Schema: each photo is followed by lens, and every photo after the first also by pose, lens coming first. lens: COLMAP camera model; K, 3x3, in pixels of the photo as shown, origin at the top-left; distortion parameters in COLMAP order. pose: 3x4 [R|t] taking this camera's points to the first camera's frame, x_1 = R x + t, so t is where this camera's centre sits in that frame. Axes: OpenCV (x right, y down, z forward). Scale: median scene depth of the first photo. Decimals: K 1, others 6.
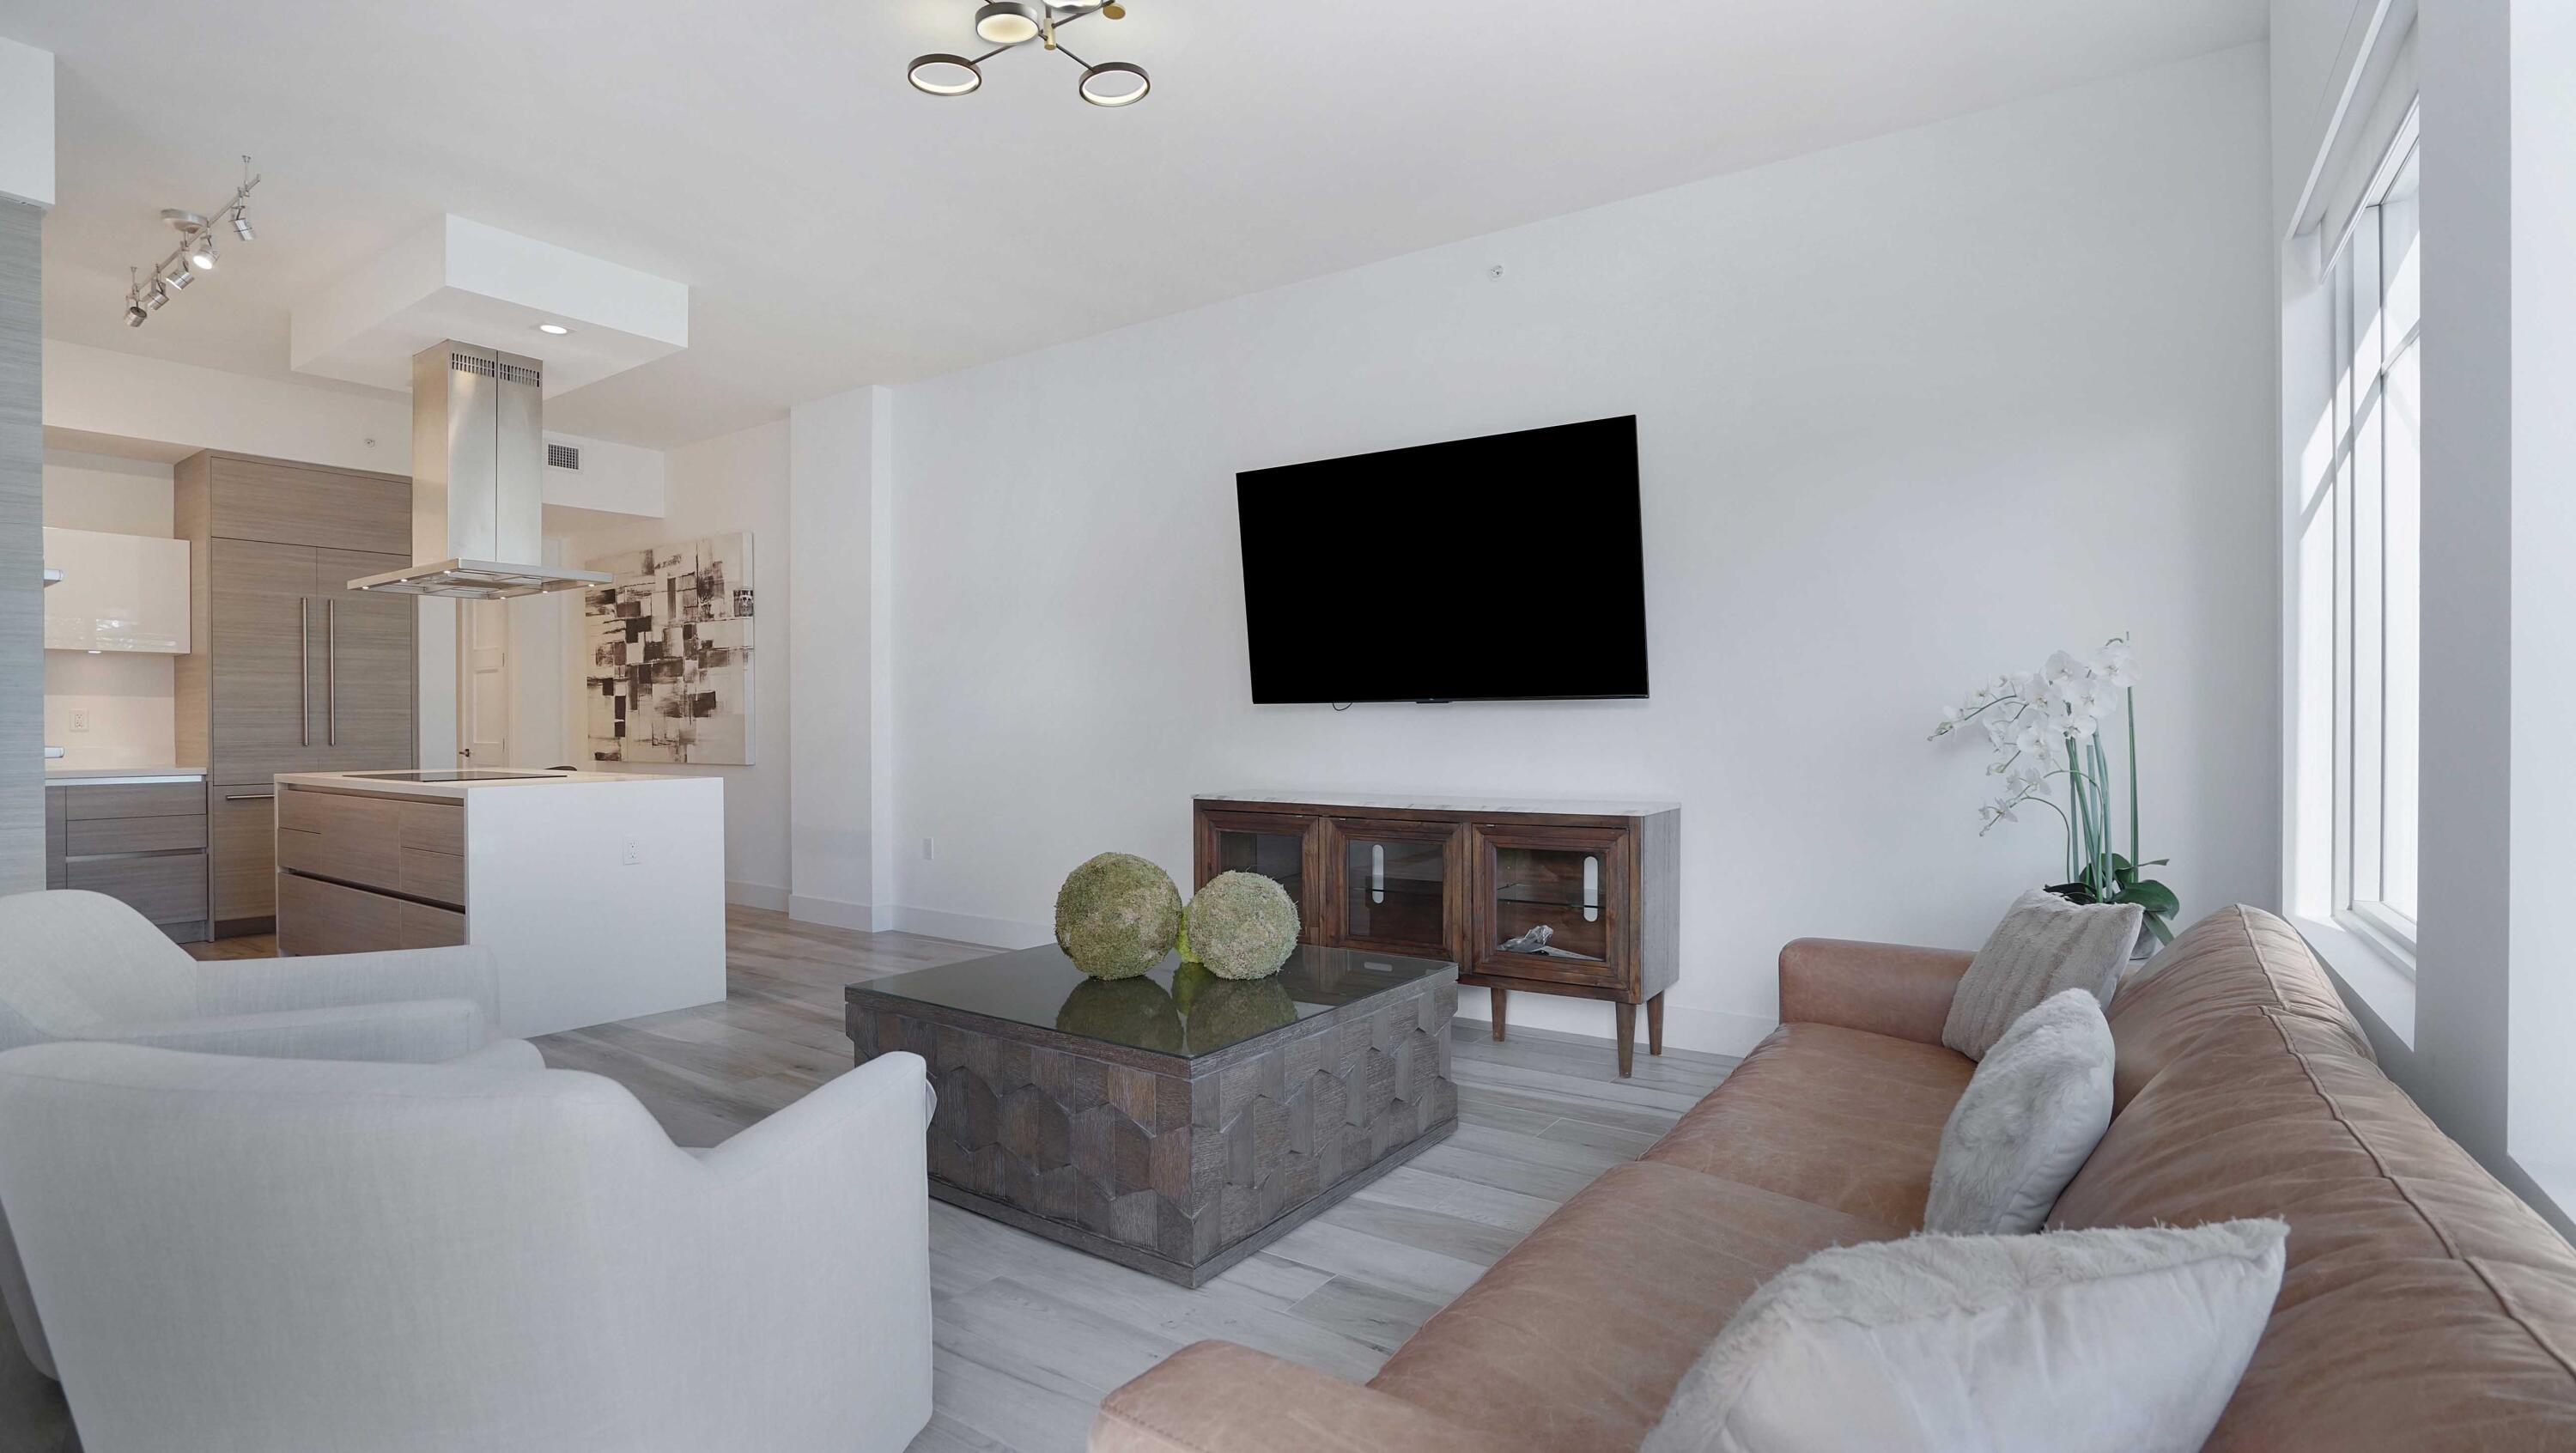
lens RADIAL K [[1195.2, 0, 1276.5], [0, 1195.2, 729.6], [0, 0, 1]] dist [-0.056156, 0.022670]
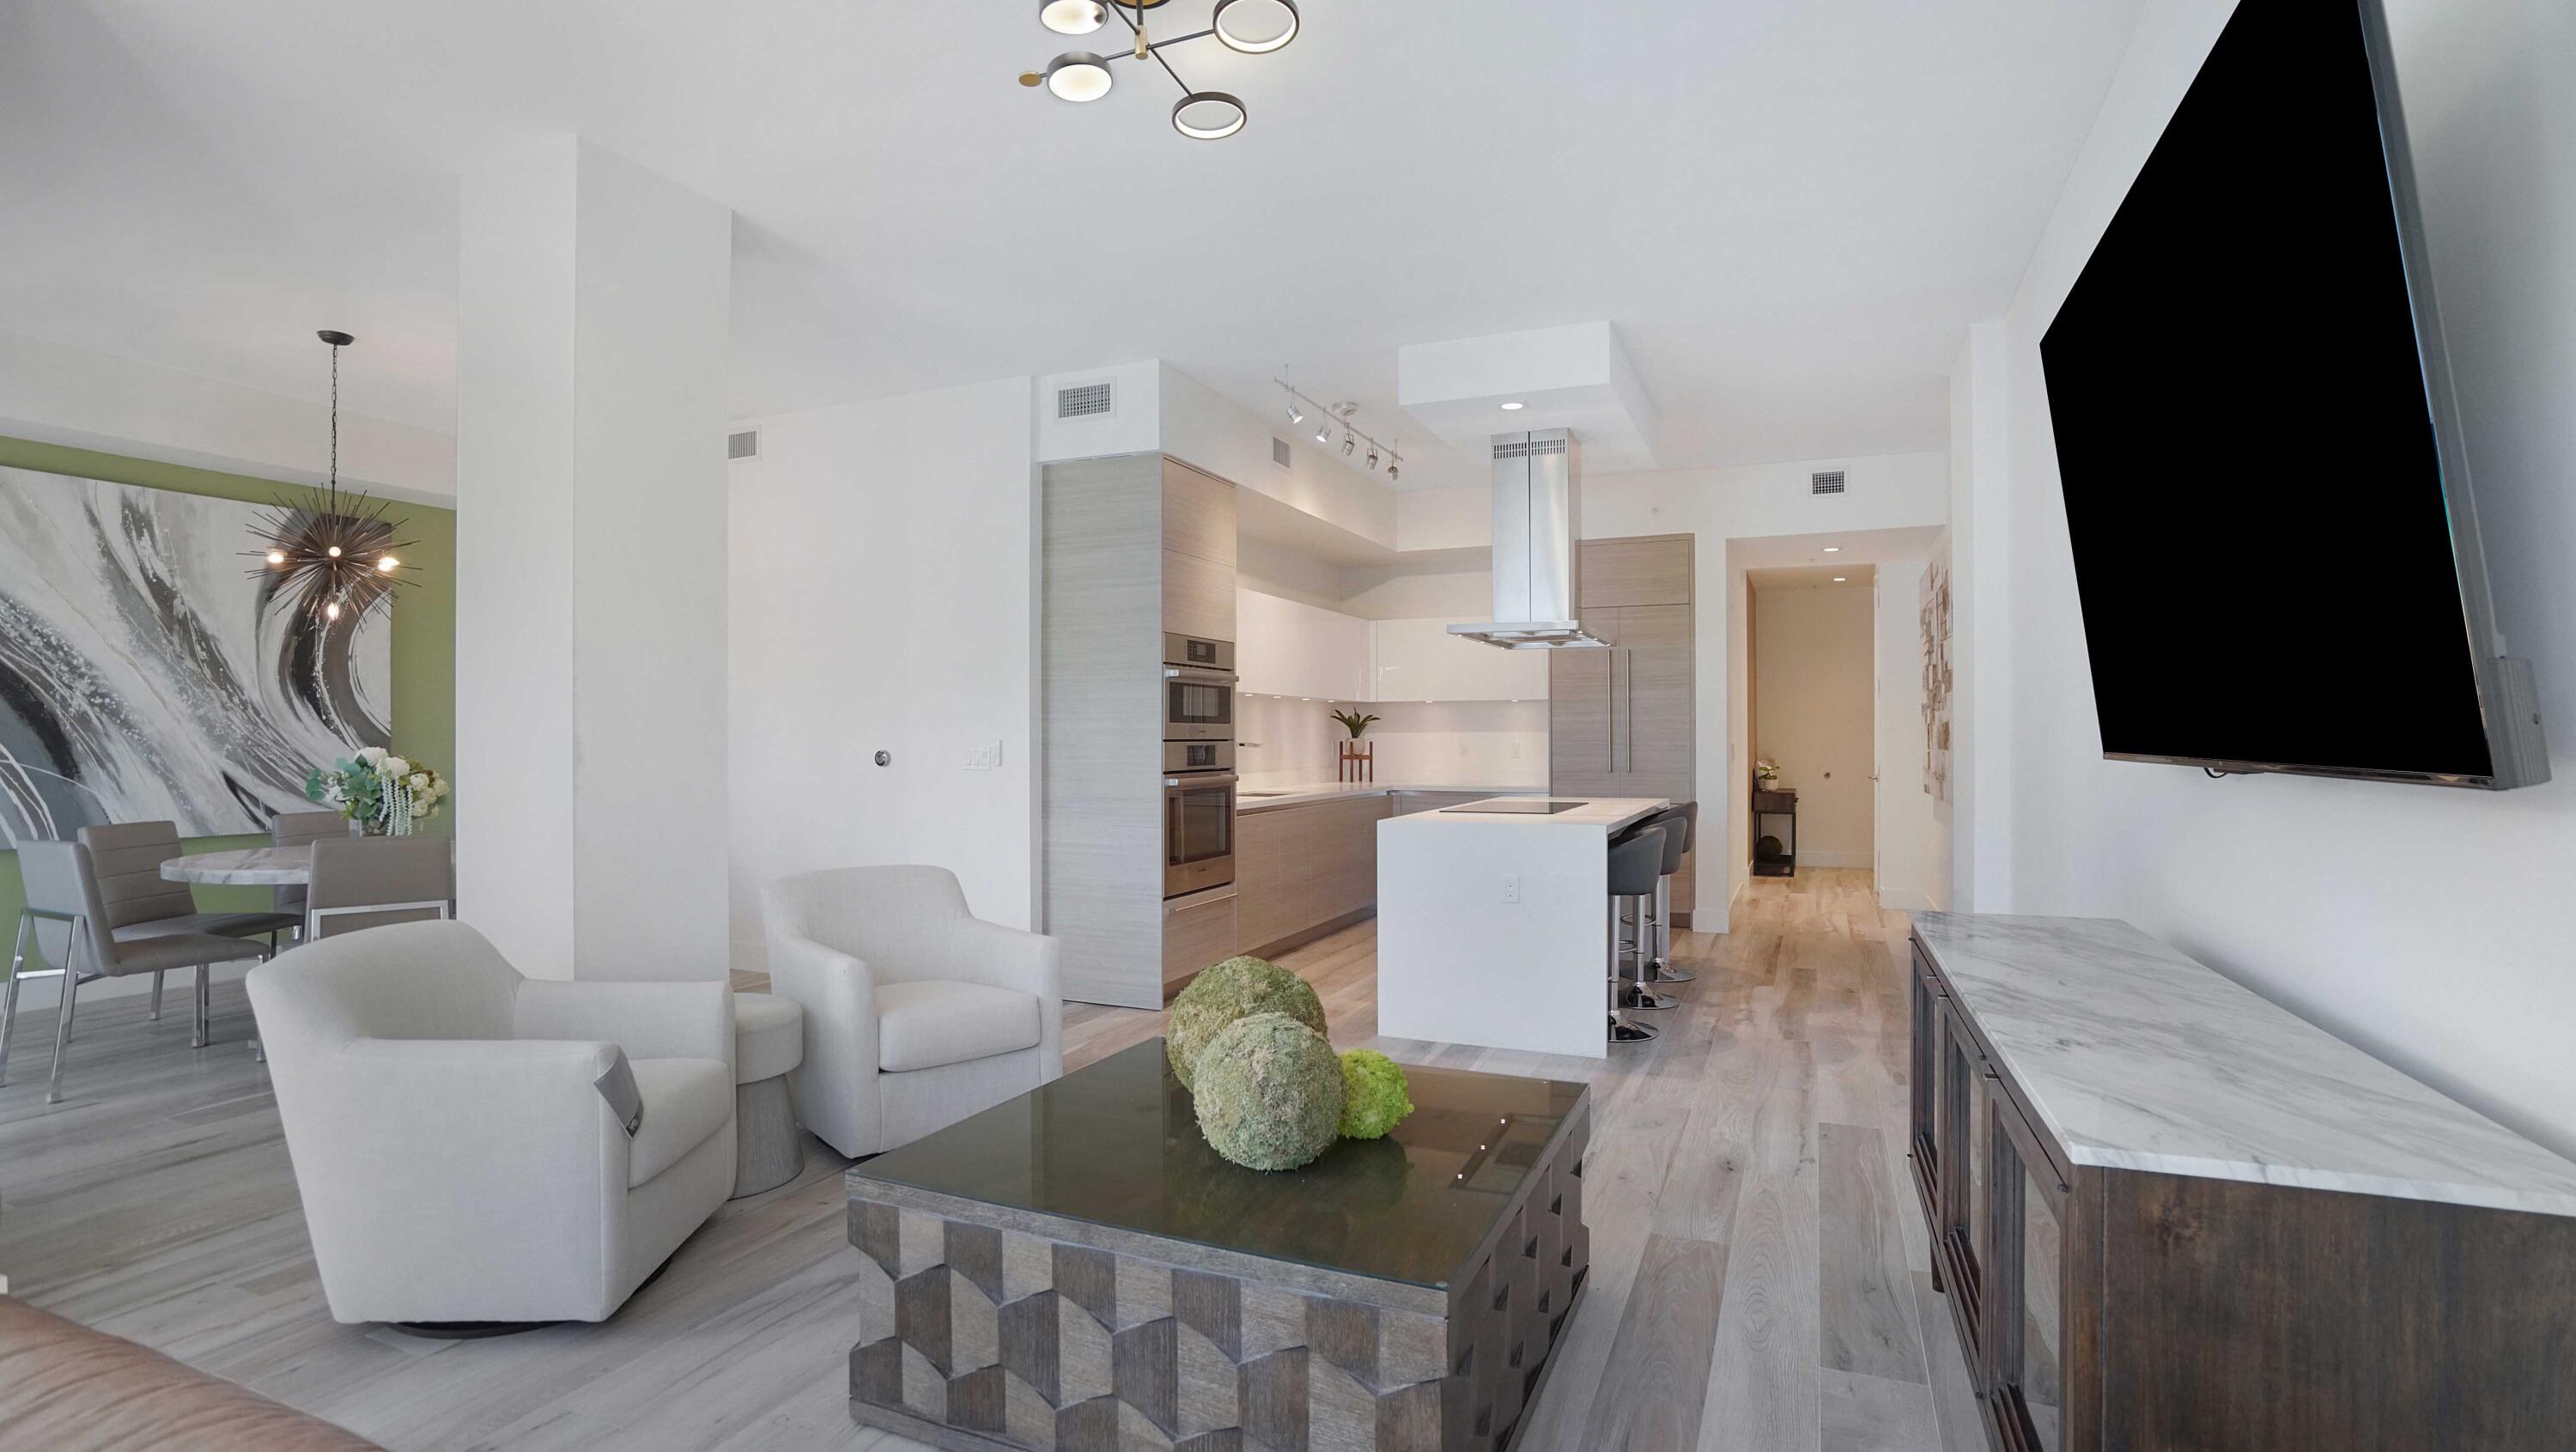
lens RADIAL K [[1234.1, 0, 1292.0], [0, 1234.1, 729.7], [0, 0, 1]] dist [-0.038263, 0.000534]
pose [[0.207624, -0.001583, -0.978207, 0.281002], [-0.003661, 0.999990, -0.002396, -0.021740], [0.978202, 0.004078, 0.207616, 0.338666]]
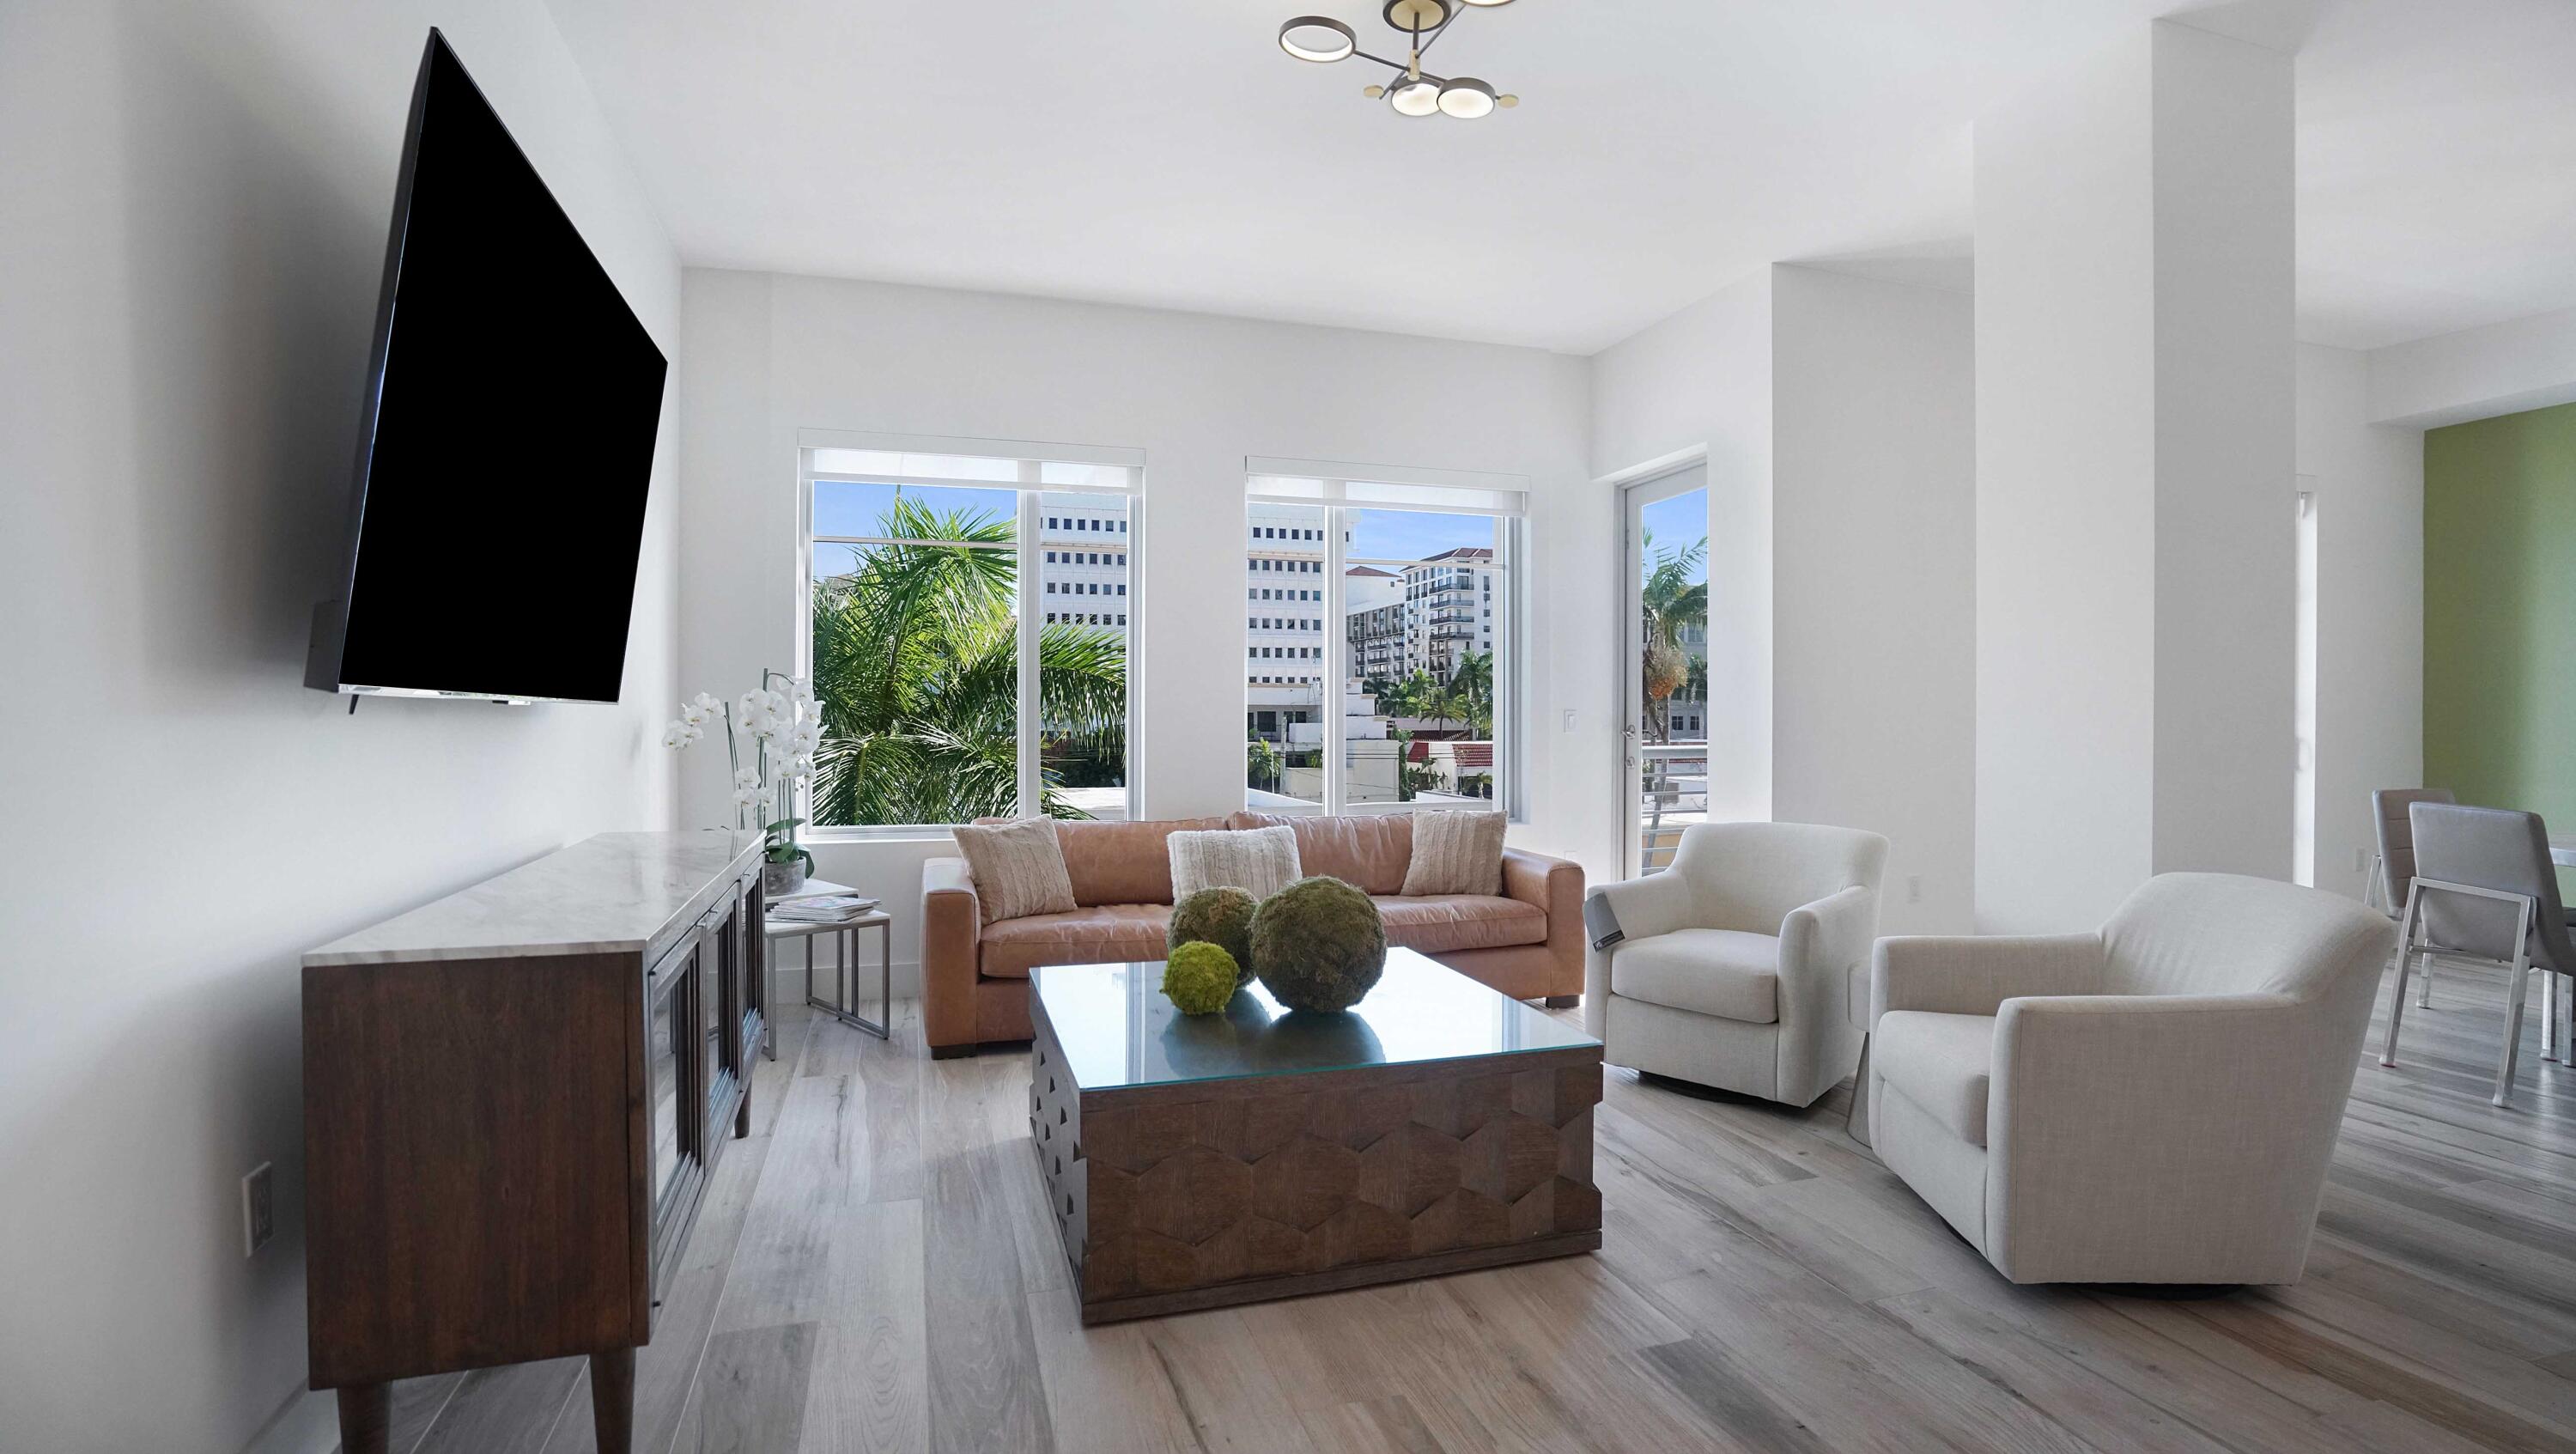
lens RADIAL K [[1195.3, 0, 1276.5], [0, 1195.3, 730.1], [0, 0, 1]] dist [-0.056156, 0.022670]
pose [[-0.788004, -0.005860, 0.615642, -0.270483], [0.002911, 0.999908, 0.013244, -0.009452], [-0.615663, 0.012228, -0.787915, 0.699450]]
